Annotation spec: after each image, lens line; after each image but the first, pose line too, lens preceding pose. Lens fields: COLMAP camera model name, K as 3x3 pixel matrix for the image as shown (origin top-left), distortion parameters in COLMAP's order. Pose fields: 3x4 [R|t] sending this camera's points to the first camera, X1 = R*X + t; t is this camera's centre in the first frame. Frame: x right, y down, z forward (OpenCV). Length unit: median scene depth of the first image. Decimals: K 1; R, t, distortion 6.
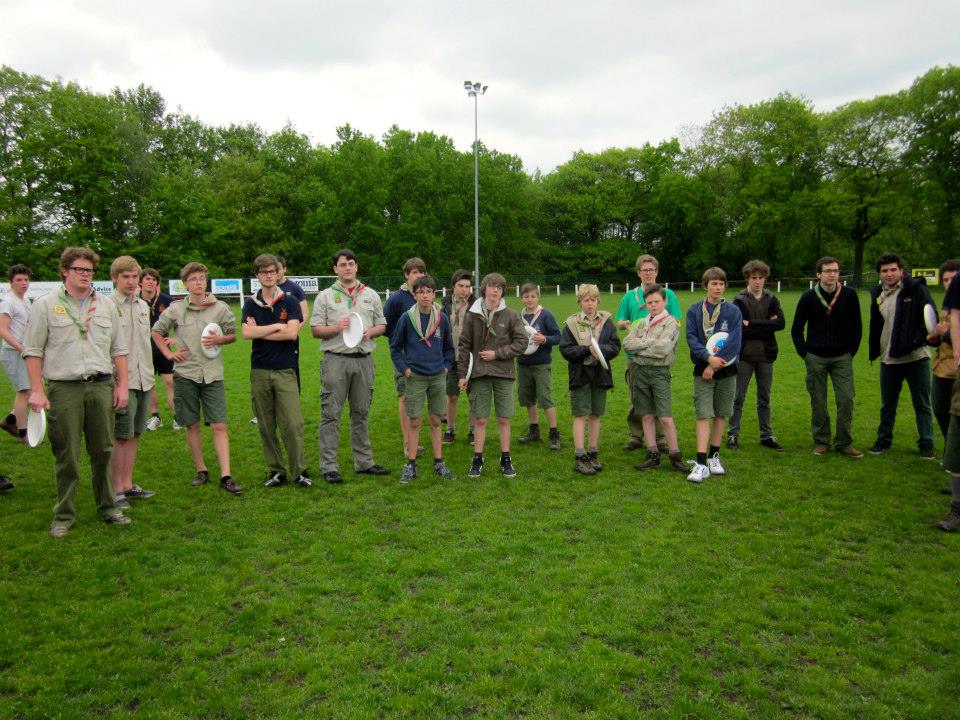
lens RADIAL K [[795.2, 0, 480.8], [0, 795.2, 349.7], [0, 0, 1]] dist [-0.032054, -0.013757]
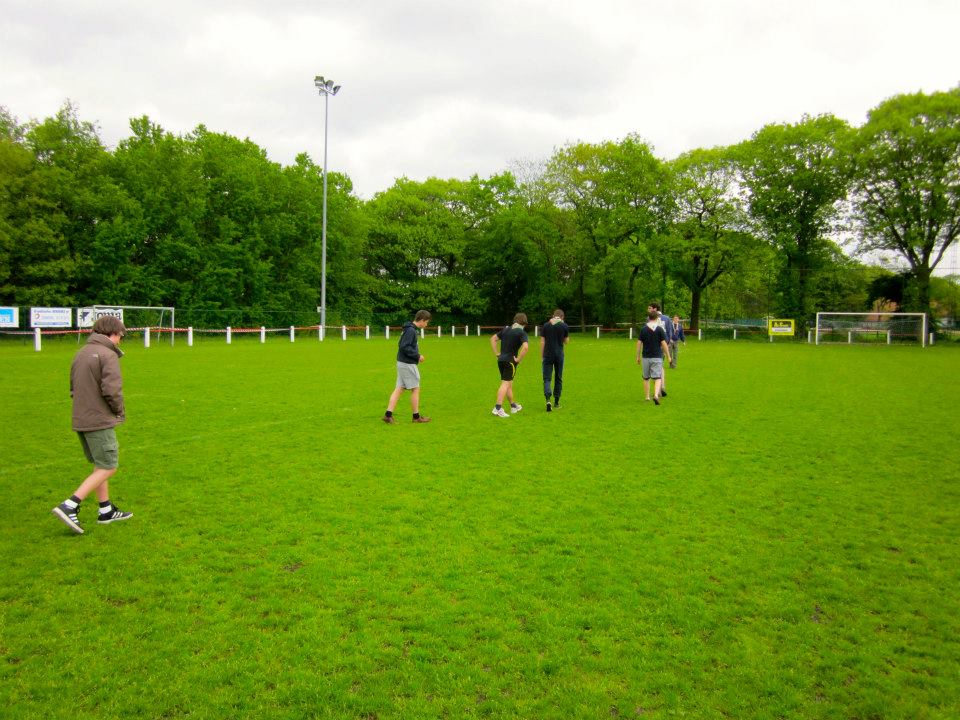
lens RADIAL K [[795.2, 0, 485.8], [0, 795.2, 360.8], [0, 0, 1]] dist [-0.032054, -0.013757]
pose [[0.942366, 0.011071, 0.334401, -0.108391], [0.000669, 0.999388, -0.034971, -0.012664], [-0.334584, 0.033179, 0.941782, 0.153311]]
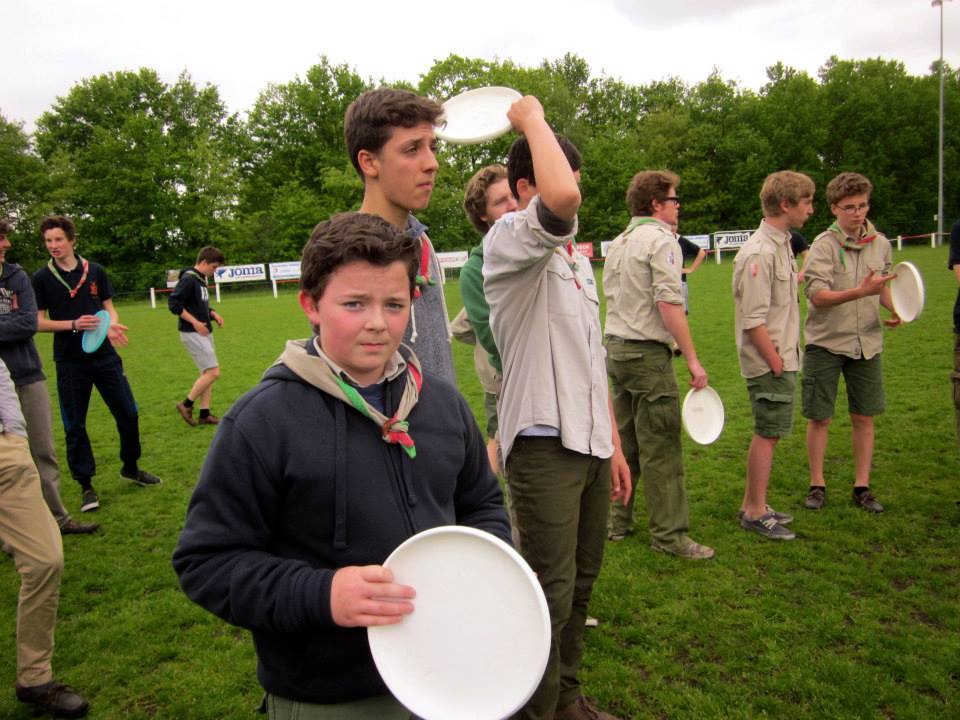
lens RADIAL K [[795.2, 0, 480.6], [0, 795.2, 356.2], [0, 0, 1]] dist [-0.032054, -0.013757]
pose [[0.874642, 0.017568, -0.484450, -0.022994], [0.011145, 0.998350, 0.056325, -0.000239], [0.484640, -0.054664, 0.873004, 0.017809]]
